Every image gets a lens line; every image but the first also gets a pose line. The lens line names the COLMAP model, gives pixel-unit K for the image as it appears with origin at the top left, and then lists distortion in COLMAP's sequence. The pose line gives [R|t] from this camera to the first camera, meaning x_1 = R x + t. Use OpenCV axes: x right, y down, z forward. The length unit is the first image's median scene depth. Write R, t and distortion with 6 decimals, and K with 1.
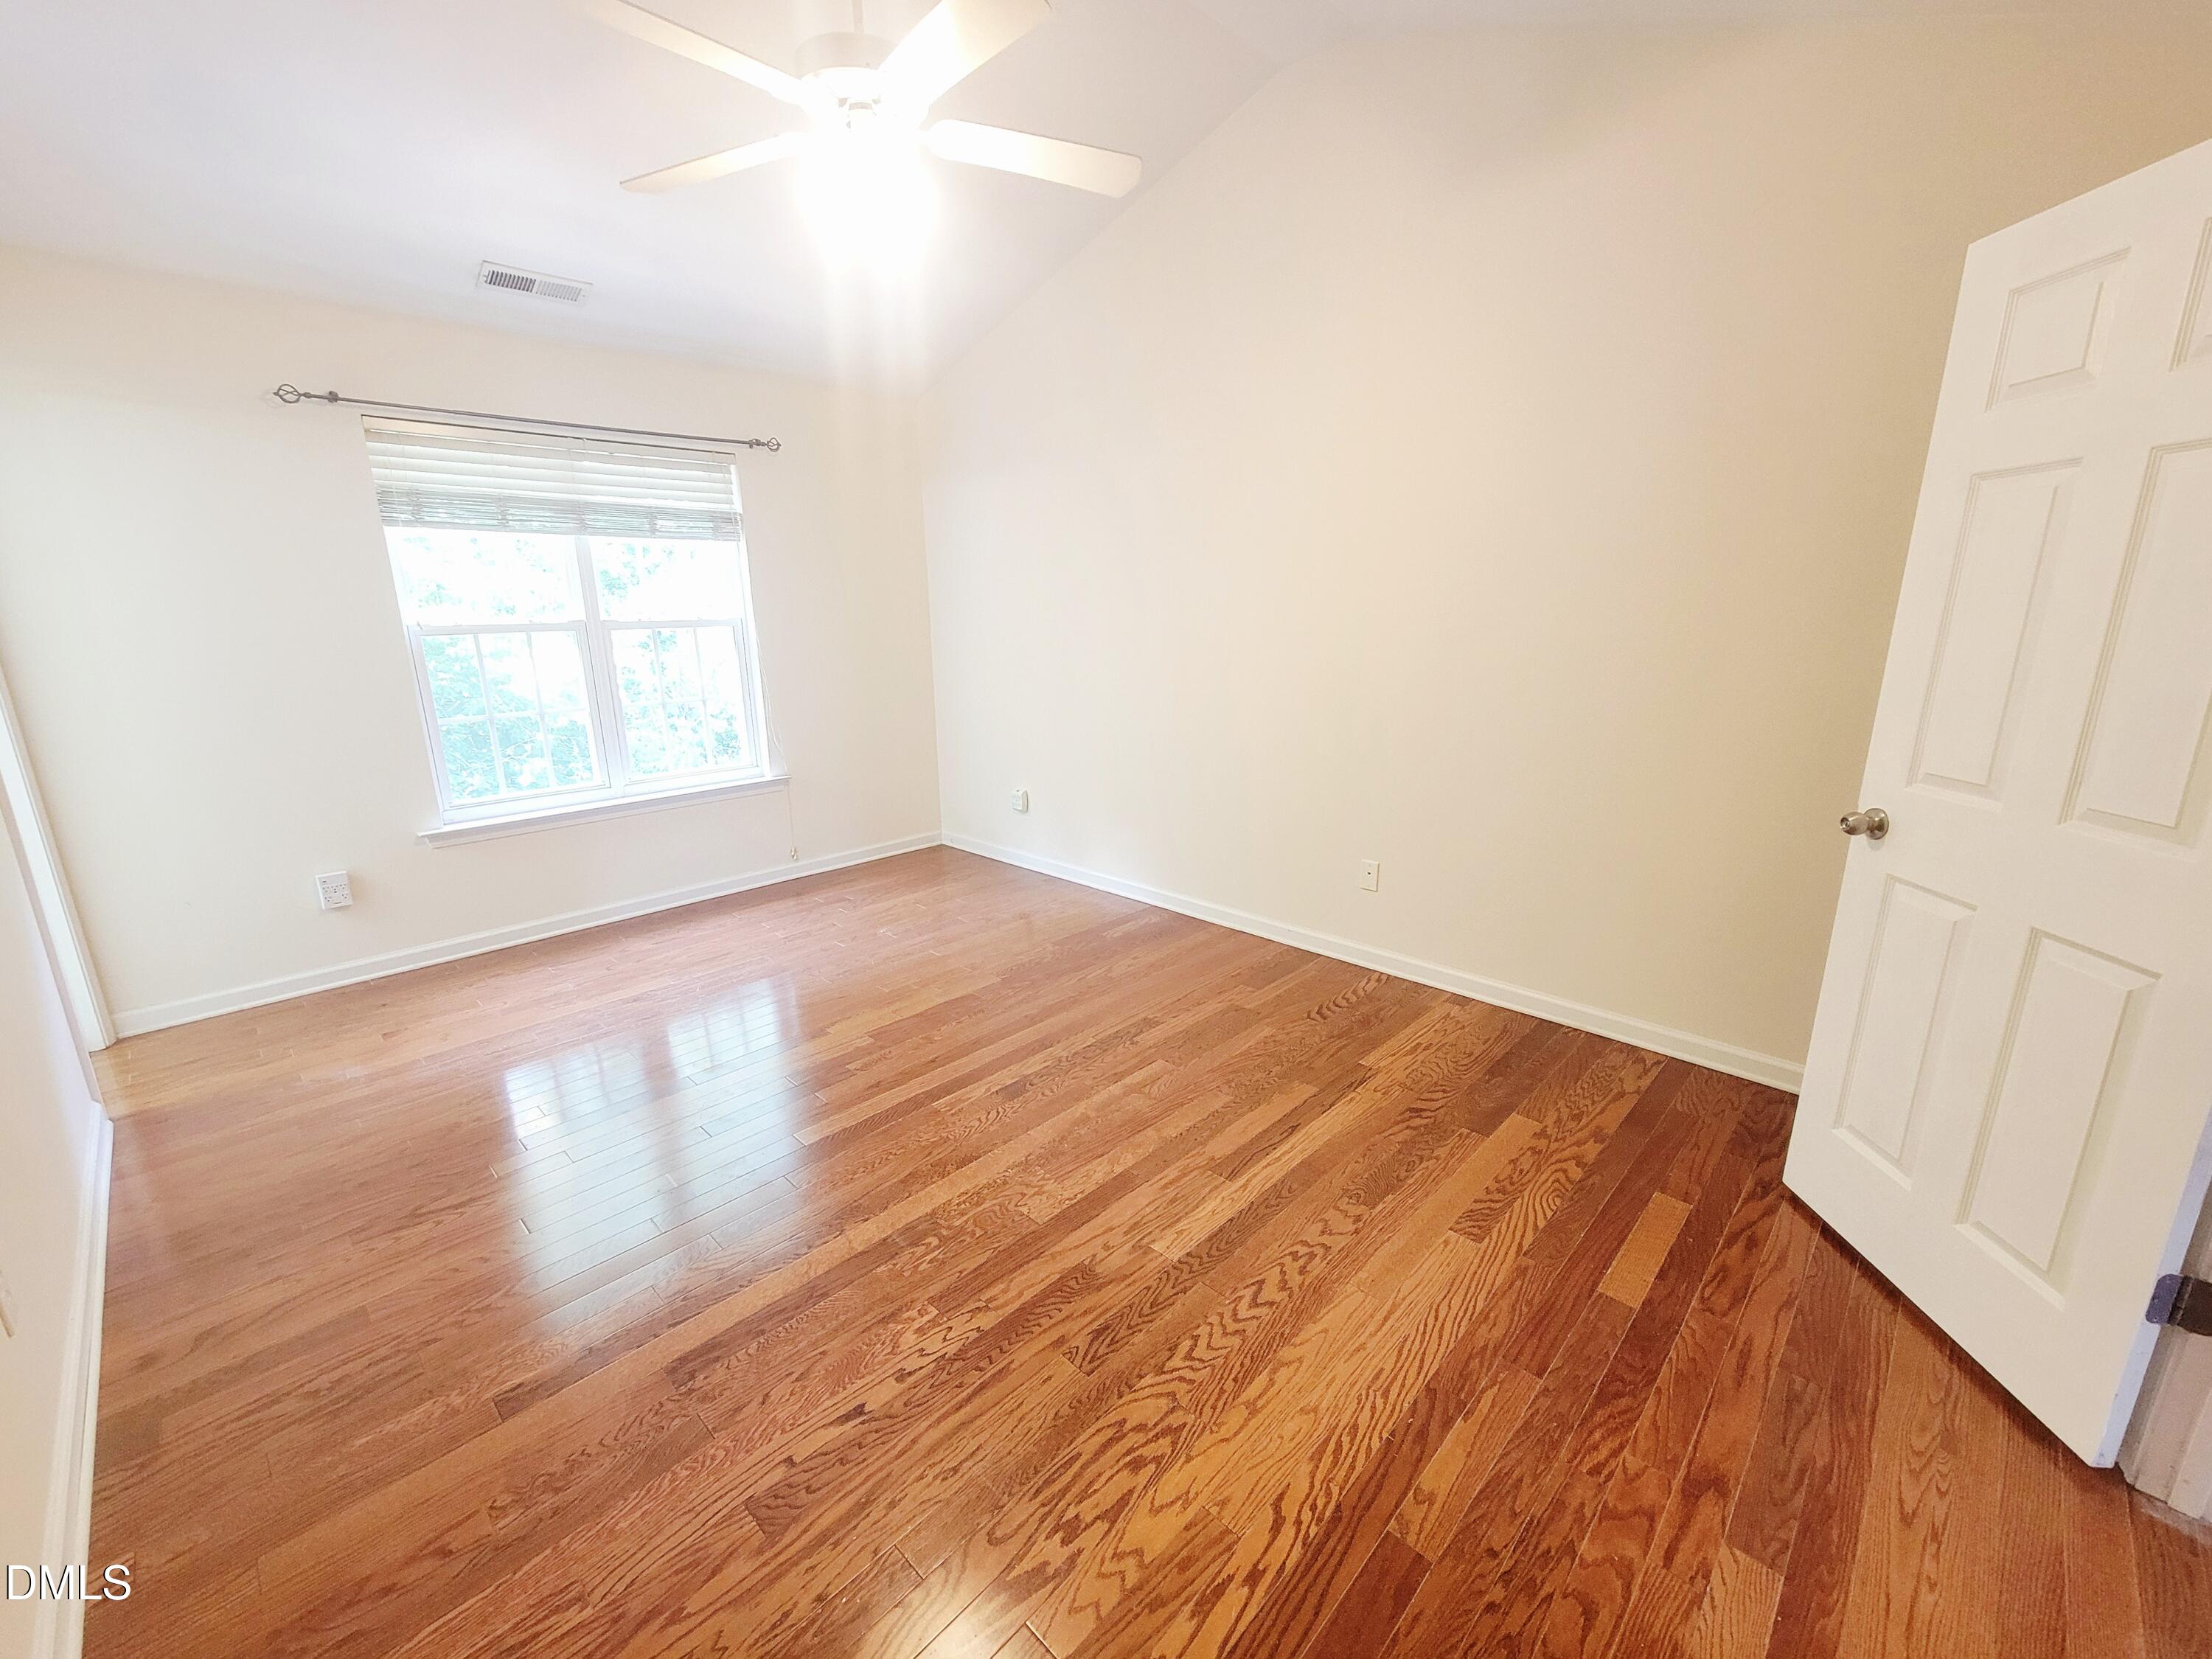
lens RADIAL K [[900.7, 0, 1092.1], [0, 900.7, 835.0], [0, 0, 1]] dist [0.006098, -0.005351]
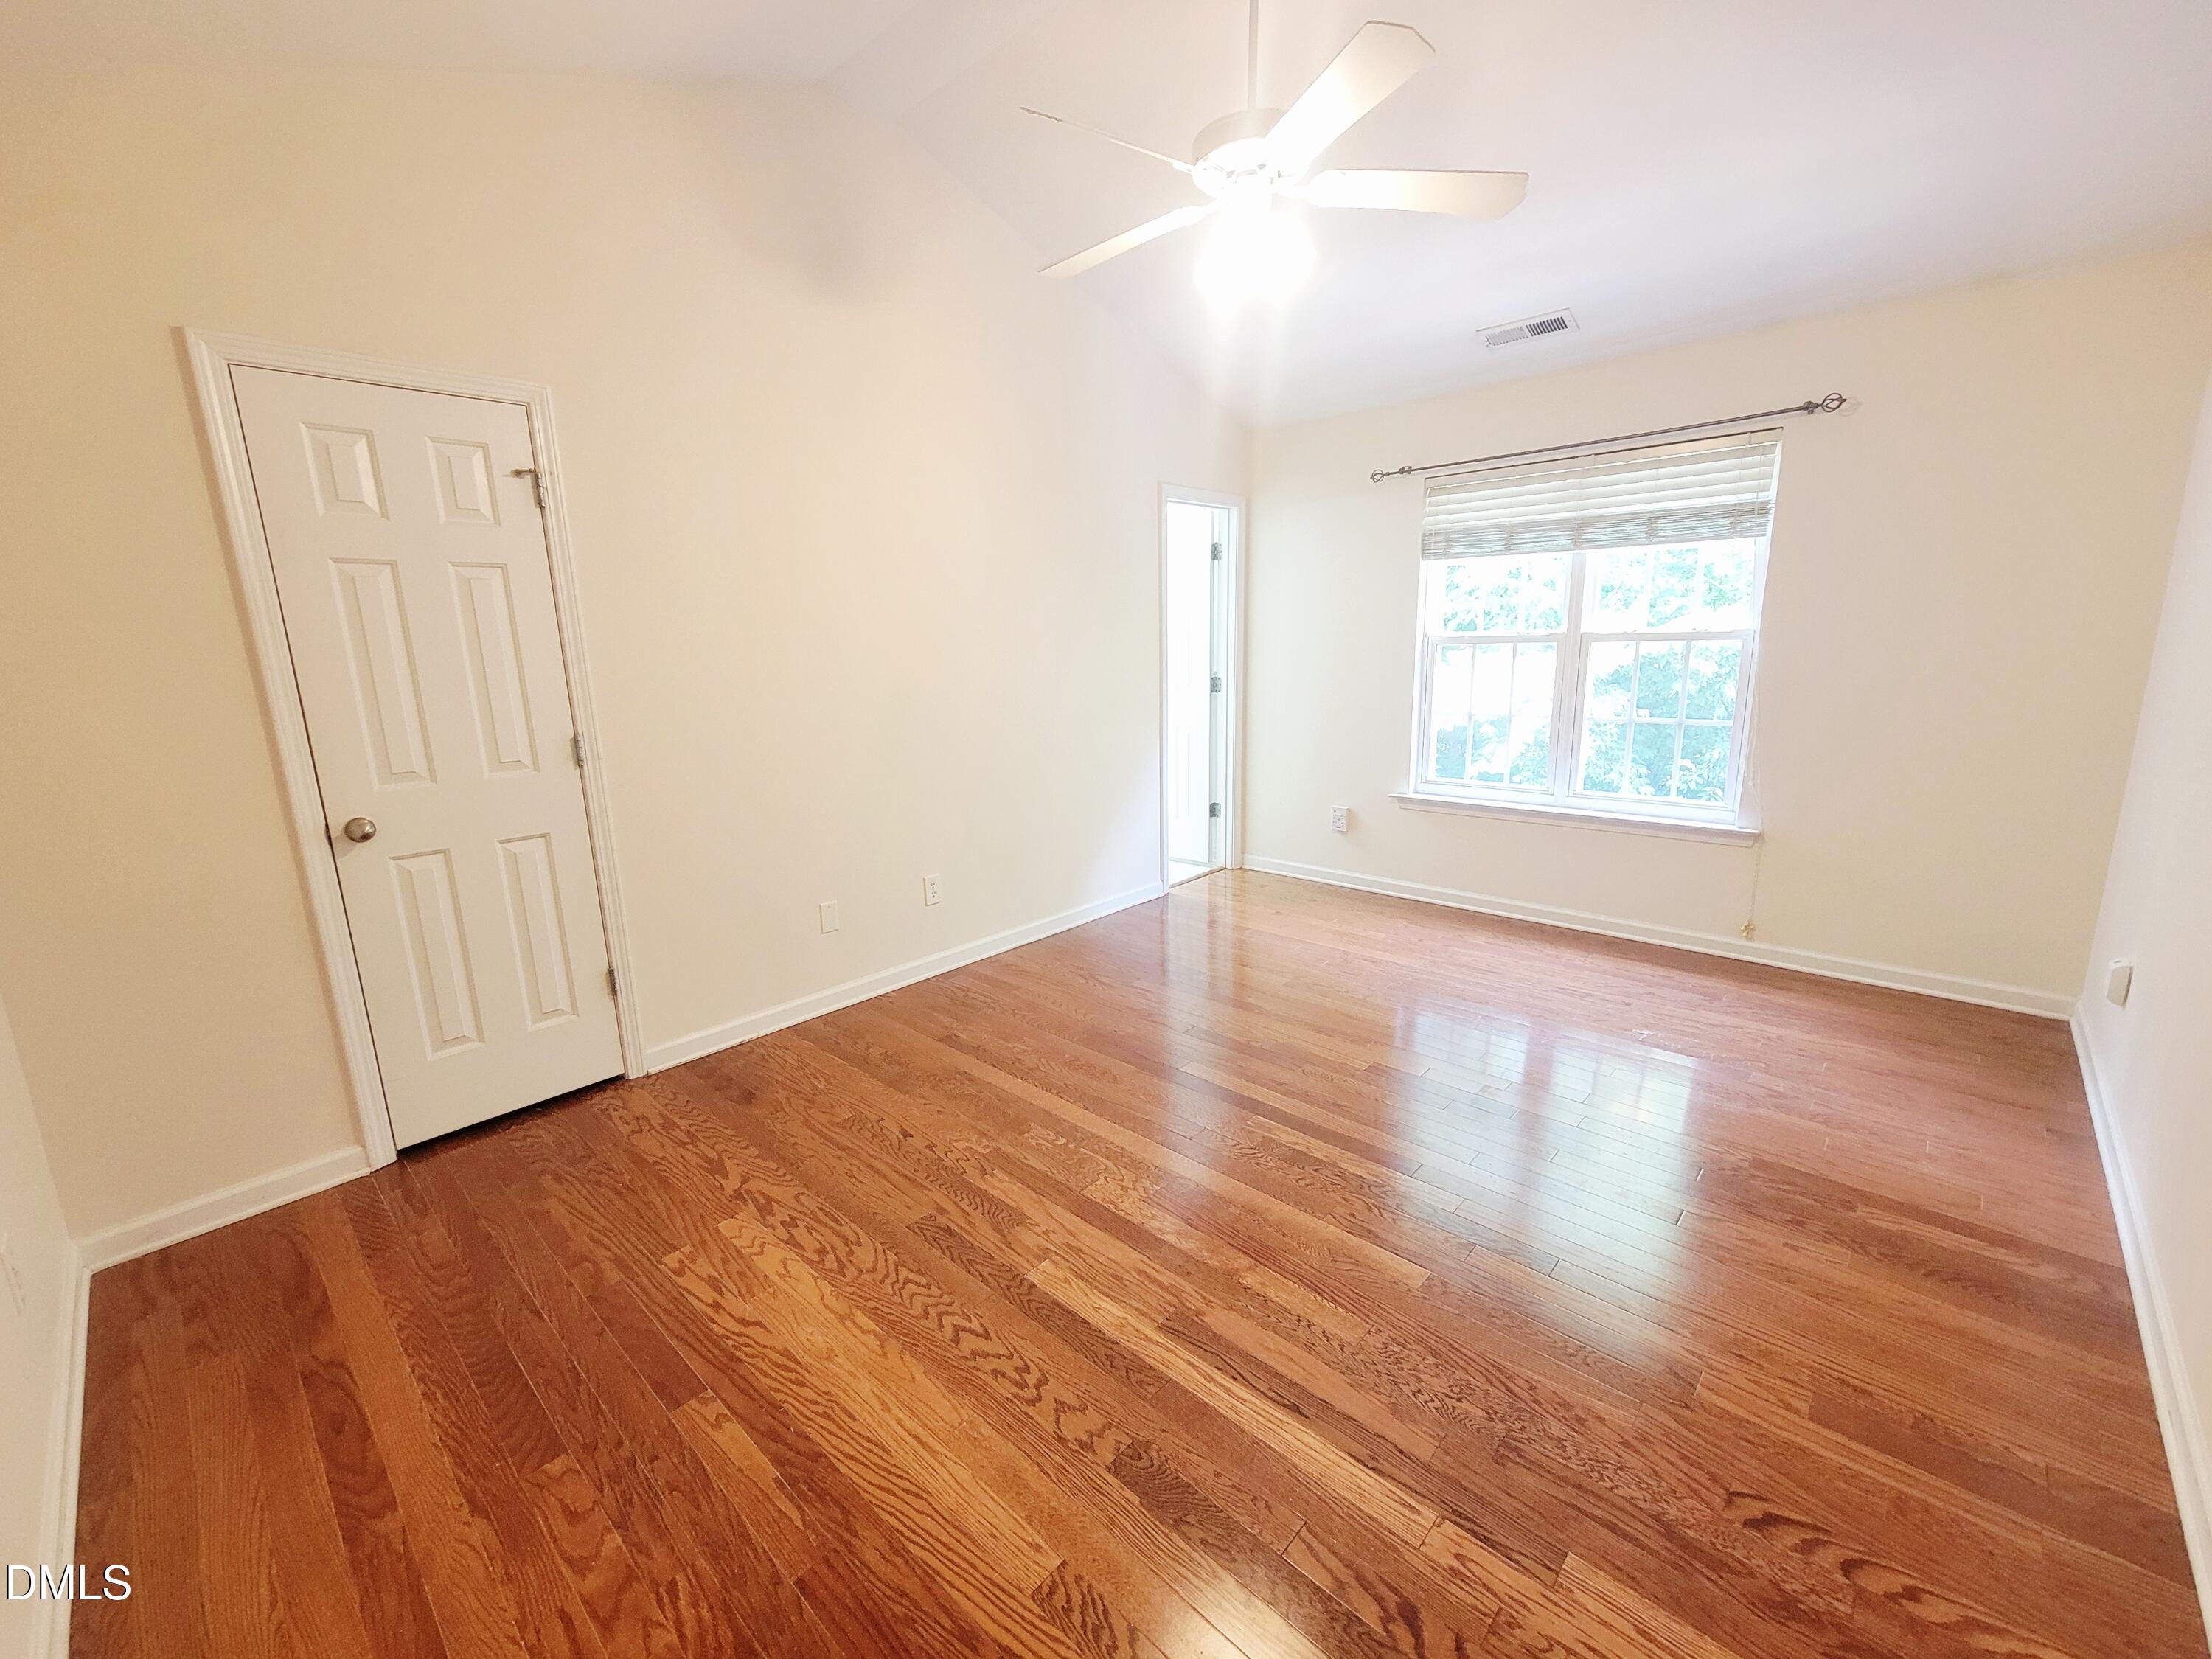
lens RADIAL K [[900.7, 0, 1098.1], [0, 900.7, 837.0], [0, 0, 1]] dist [0.006098, -0.005351]
pose [[0.021639, 0.229358, -0.973102, 0.946191], [-0.227360, 0.948956, 0.218611, -0.232376], [0.973570, 0.216514, 0.072682, 0.878042]]
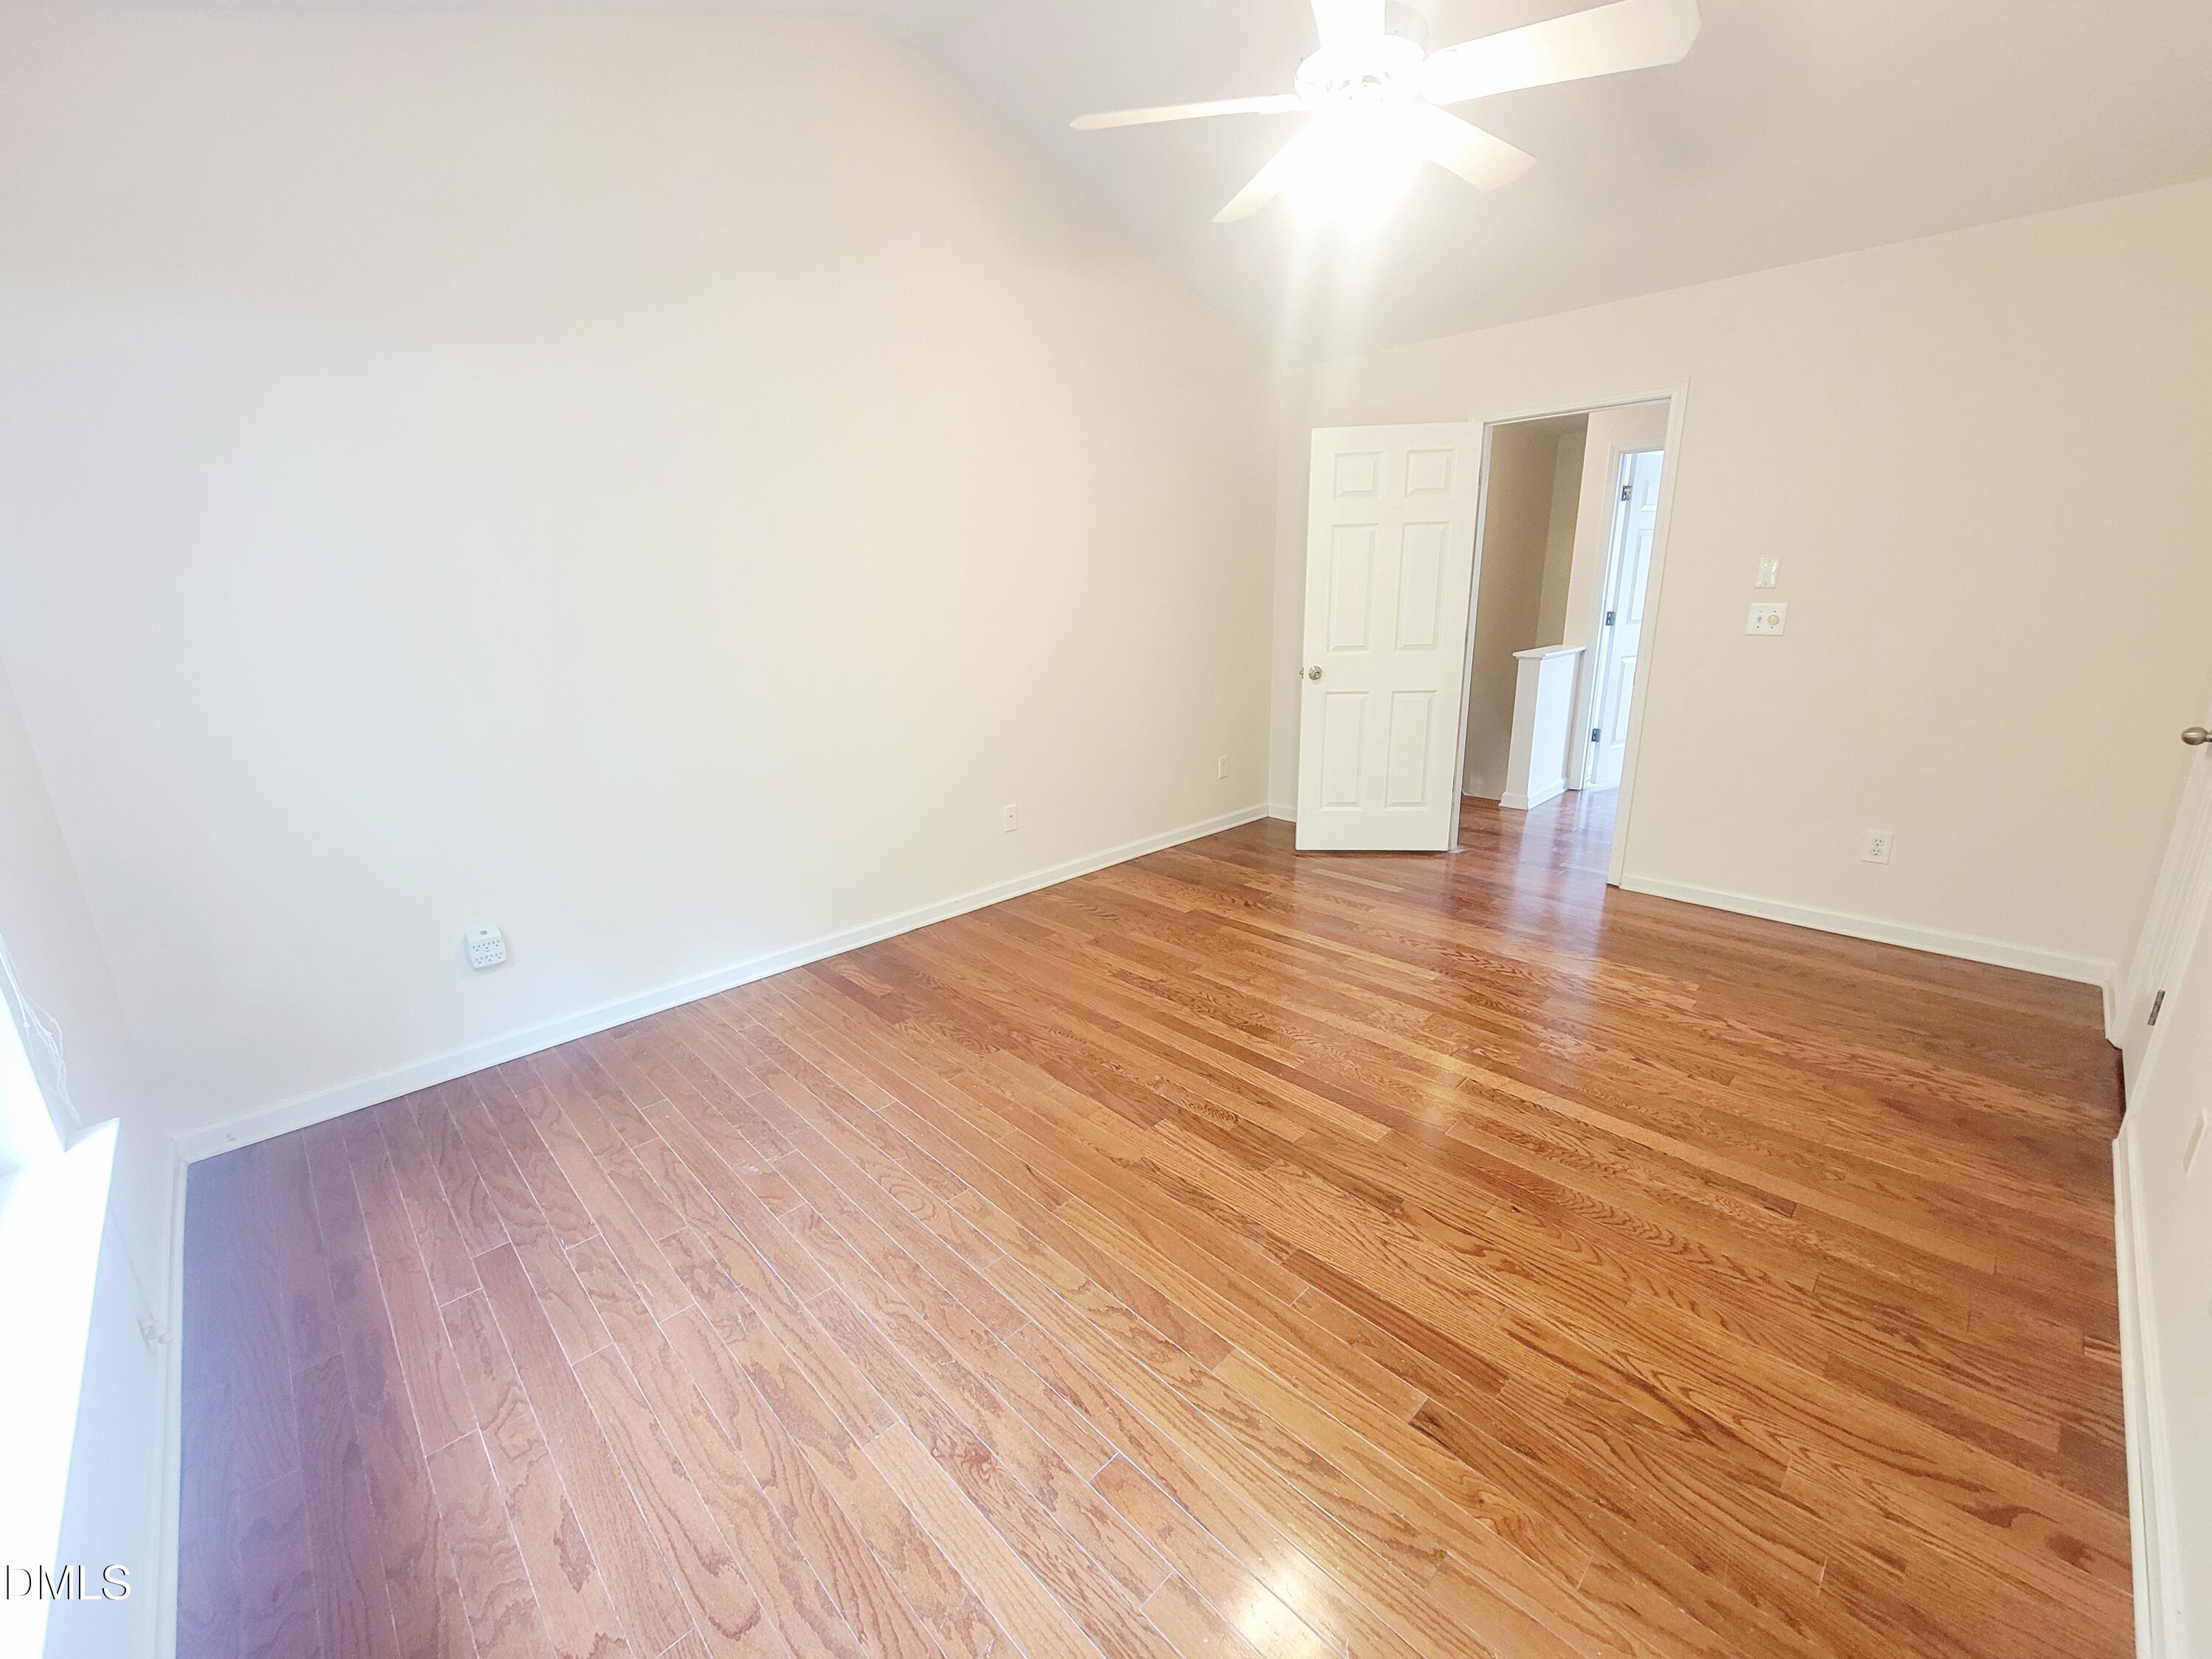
lens RADIAL K [[900.7, 0, 1098.5], [0, 900.7, 827.3], [0, 0, 1]] dist [0.006098, -0.005351]
pose [[0.026351, -0.258440, 0.965668, -1.410273], [0.270843, 0.931718, 0.241963, -0.336326], [-0.962263, 0.255168, 0.094548, 1.345522]]
